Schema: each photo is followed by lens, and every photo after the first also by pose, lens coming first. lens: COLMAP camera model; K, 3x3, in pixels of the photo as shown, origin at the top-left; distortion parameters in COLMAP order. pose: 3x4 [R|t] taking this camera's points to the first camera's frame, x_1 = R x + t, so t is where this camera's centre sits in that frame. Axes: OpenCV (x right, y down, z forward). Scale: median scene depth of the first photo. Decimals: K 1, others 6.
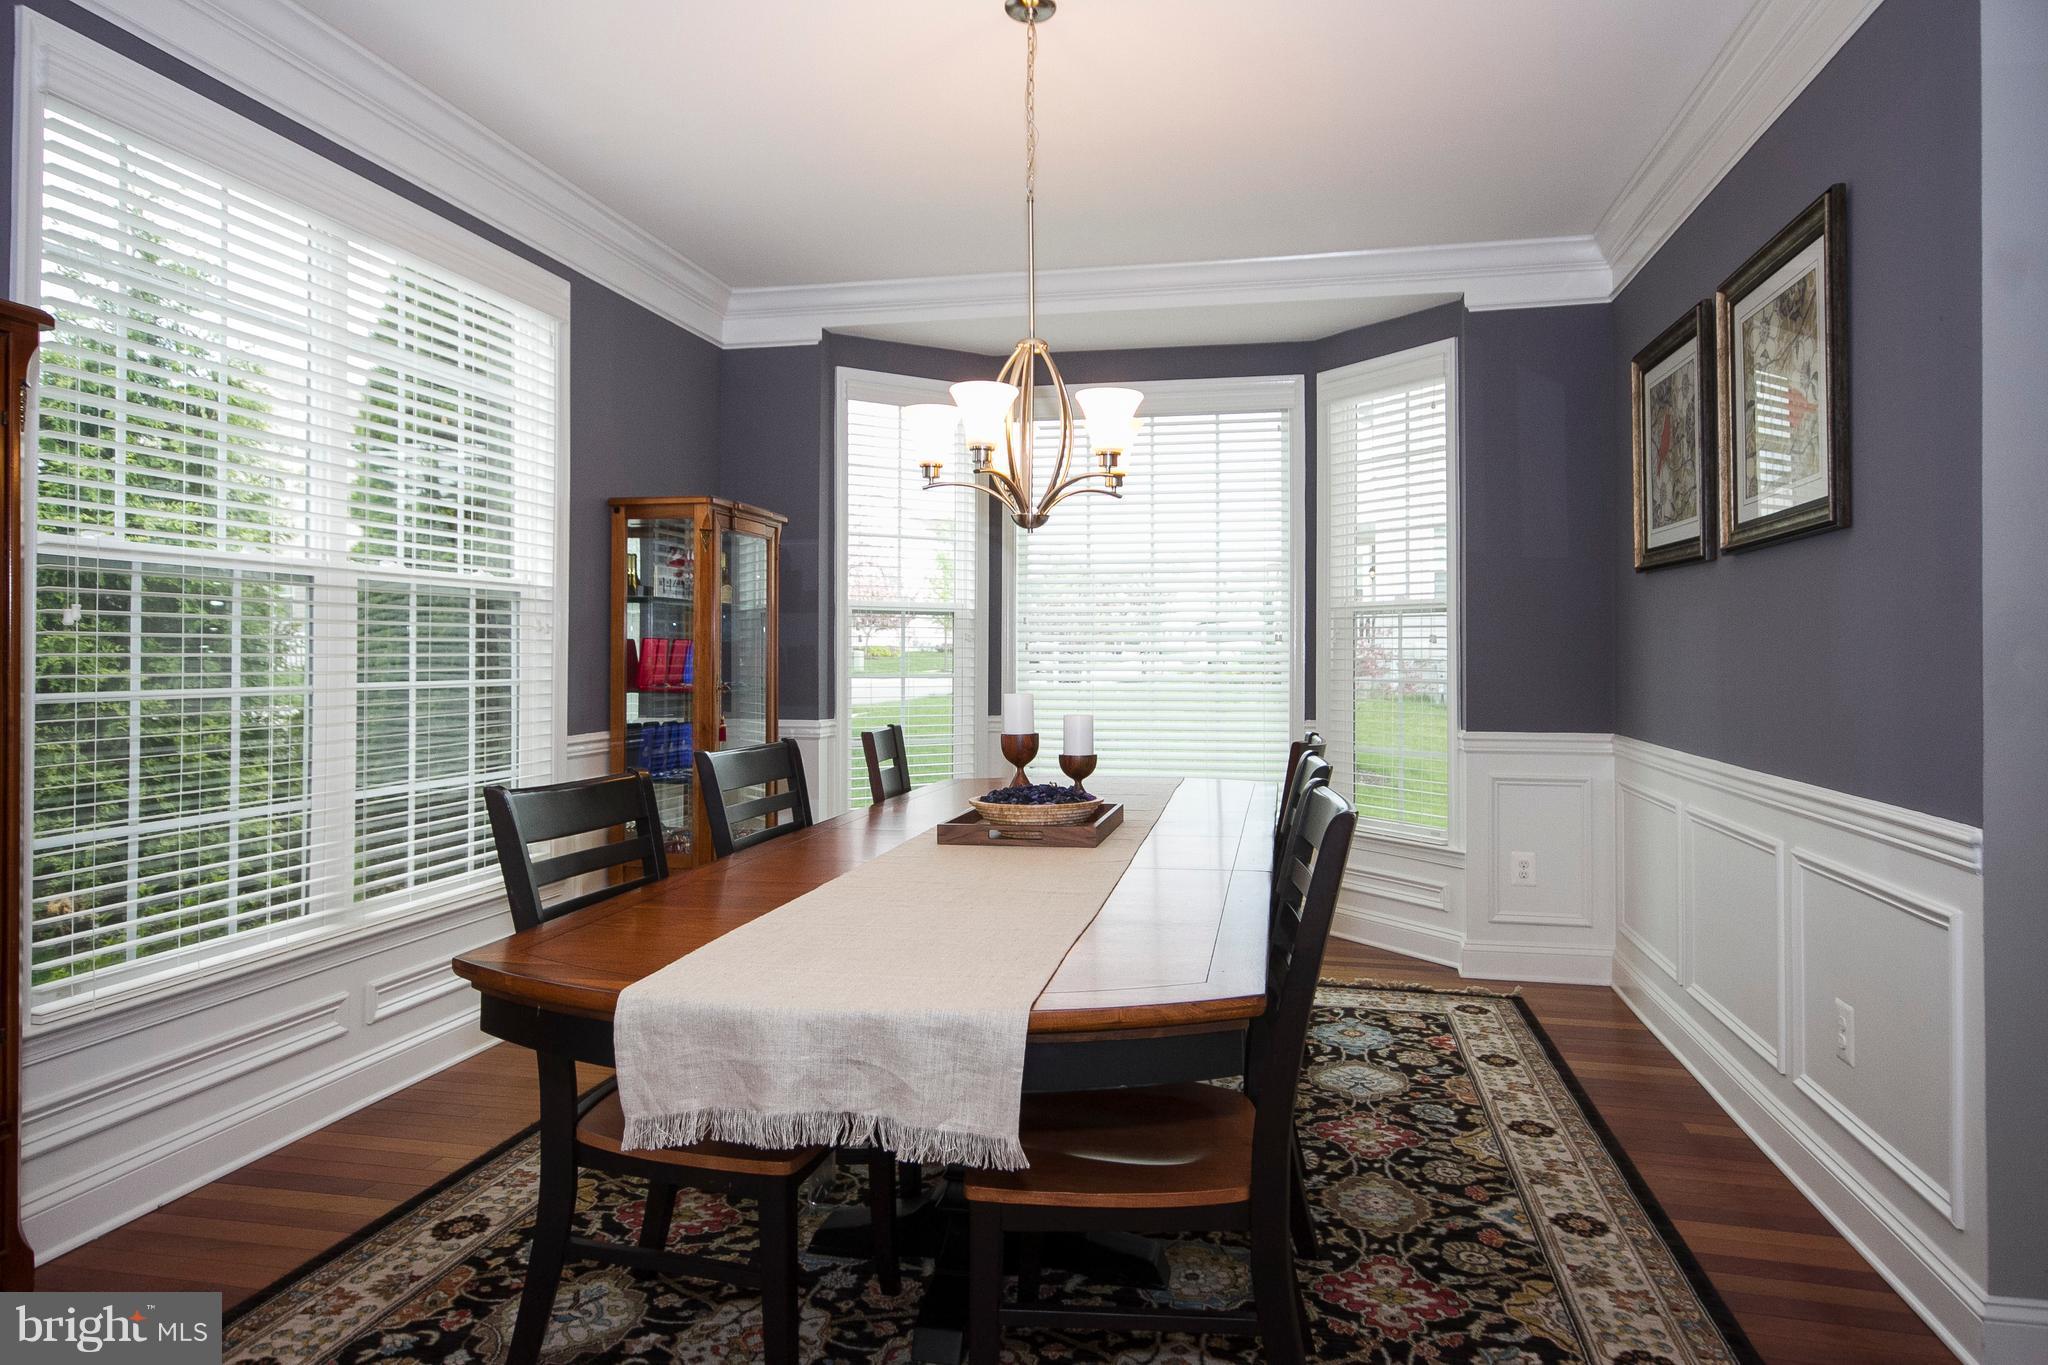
lens RADIAL K [[1264.8, 0, 1021.5], [0, 1264.8, 676.1], [0, 0, 1]] dist [-0.003186, -0.000243]
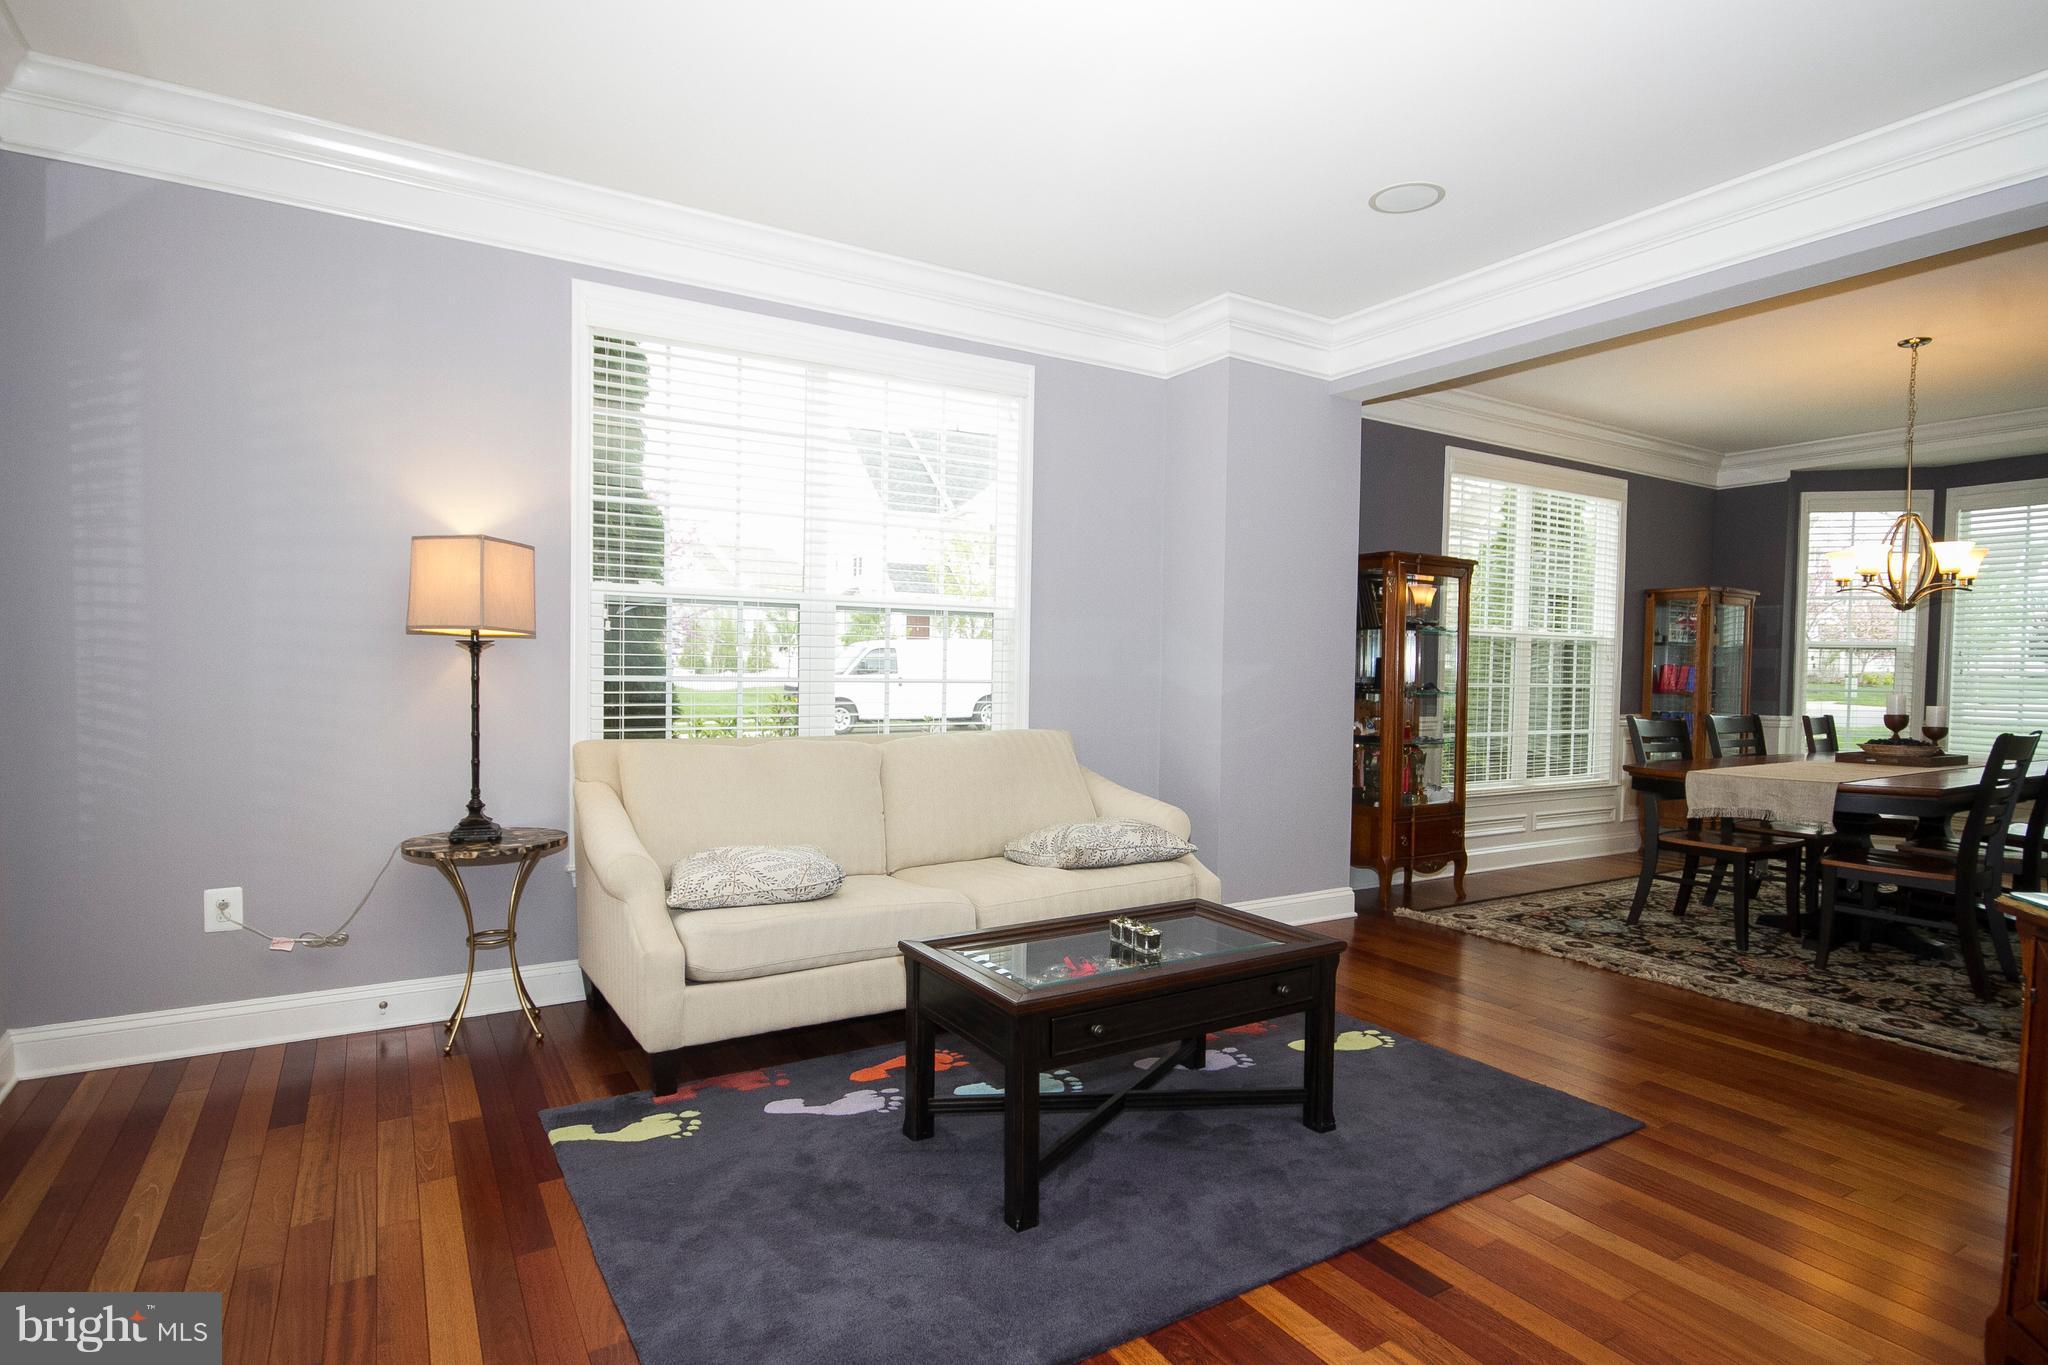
lens RADIAL K [[1045.6, 0, 1024.0], [0, 1045.6, 682.5], [0, 0, 1]] dist [-0.001331, 0.000322]
pose [[0.696875, 0.022688, -0.716834, 0.150890], [-0.033409, 0.999441, -0.000846, 0.029881], [0.716414, 0.024538, 0.697244, -0.763290]]
